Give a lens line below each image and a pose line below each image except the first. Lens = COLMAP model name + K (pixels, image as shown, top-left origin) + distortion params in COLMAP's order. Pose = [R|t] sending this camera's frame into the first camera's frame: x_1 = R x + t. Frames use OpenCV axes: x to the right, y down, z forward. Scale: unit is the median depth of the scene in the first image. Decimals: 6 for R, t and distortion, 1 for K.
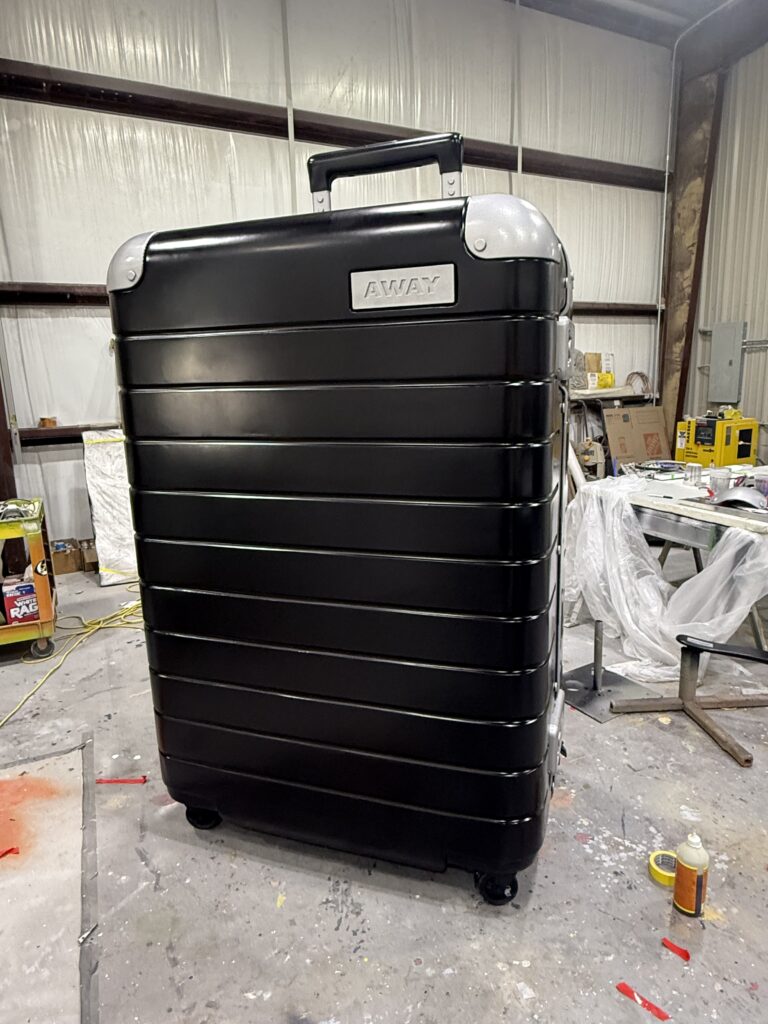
lens RADIAL K [[659.4, 0, 383.4], [0, 659.4, 515.2], [0, 0, 1]] dist [0.003505, 0.000407]
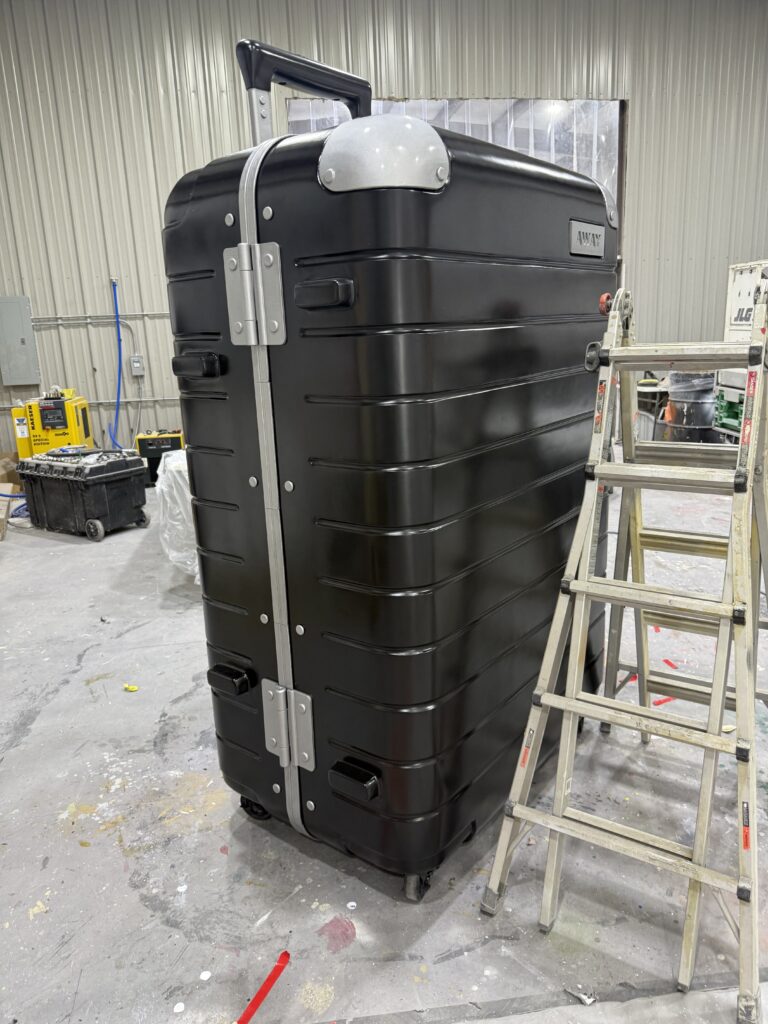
lens RADIAL K [[762.3, 0, 383.6], [0, 762.3, 512.1], [0, 0, 1]] dist [-0.001582, 0.000079]
pose [[0.290202, -0.216284, 0.932204, -0.391444], [0.244852, 0.958481, 0.146156, -0.039003], [-0.925111, 0.185837, 0.331111, 0.250569]]
